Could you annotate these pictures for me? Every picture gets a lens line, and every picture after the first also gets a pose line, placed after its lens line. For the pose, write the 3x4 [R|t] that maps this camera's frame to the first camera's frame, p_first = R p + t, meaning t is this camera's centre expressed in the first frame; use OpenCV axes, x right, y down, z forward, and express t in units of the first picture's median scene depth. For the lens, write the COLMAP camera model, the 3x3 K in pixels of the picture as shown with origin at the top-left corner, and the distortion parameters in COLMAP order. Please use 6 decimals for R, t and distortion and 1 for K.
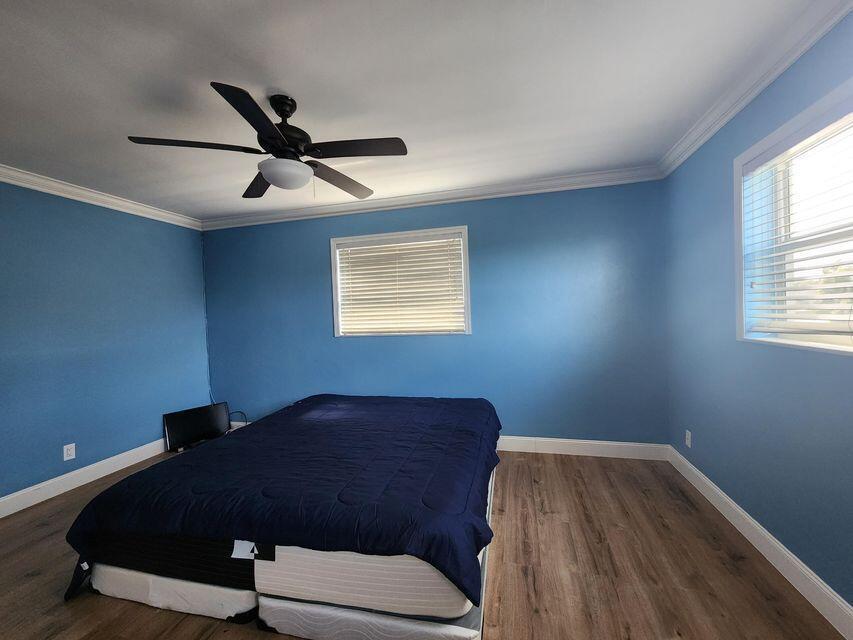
lens RADIAL K [[352.0, 0, 427.9], [0, 352.0, 320.8], [0, 0, 1]] dist [0.003360, -0.001213]
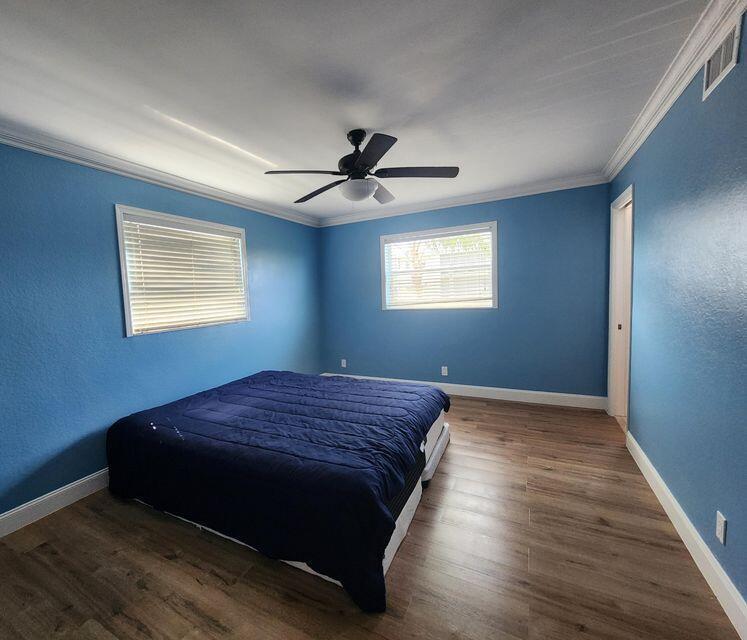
lens RADIAL K [[319.7, 0, 373.6], [0, 319.7, 319.2], [0, 0, 1]] dist [0.001507, 0.000072]
pose [[0.218860, -0.059549, 0.973938, -0.819752], [0.055789, 0.997267, 0.048438, 0.003648], [-0.974160, 0.043734, 0.221584, 0.340673]]
